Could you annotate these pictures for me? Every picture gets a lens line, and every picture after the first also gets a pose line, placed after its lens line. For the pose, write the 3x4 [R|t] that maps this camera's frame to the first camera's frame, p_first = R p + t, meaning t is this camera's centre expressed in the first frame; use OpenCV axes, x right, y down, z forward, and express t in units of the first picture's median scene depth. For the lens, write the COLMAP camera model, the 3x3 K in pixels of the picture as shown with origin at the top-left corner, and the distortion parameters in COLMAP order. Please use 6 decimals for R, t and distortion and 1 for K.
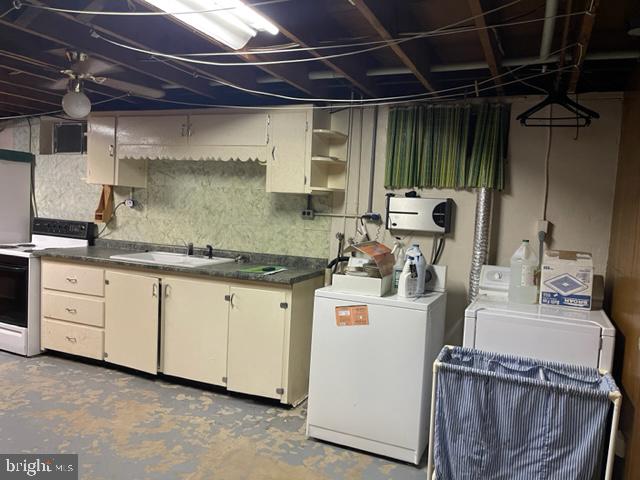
lens RADIAL K [[482.4, 0, 324.0], [0, 482.4, 240.6], [0, 0, 1]] dist [0.094612, -0.124746]
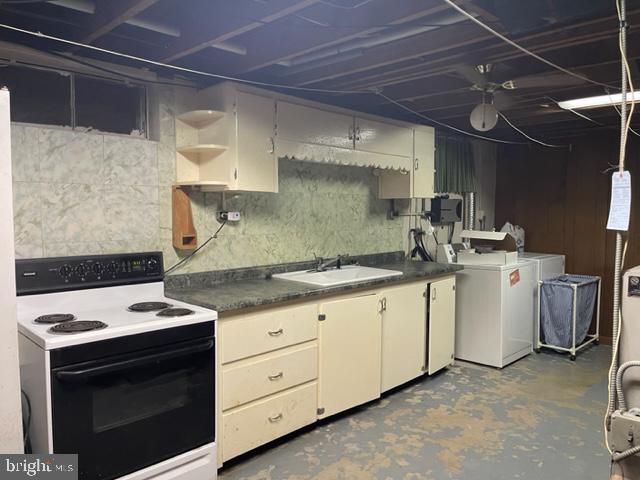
lens RADIAL K [[482.4, 0, 324.0], [0, 482.4, 240.6], [0, 0, 1]] dist [0.094612, -0.124746]
pose [[0.363808, -0.109106, 0.925062, -1.185021], [0.077170, 0.993233, 0.086797, -0.108545], [-0.928272, 0.039809, 0.369766, 0.729177]]
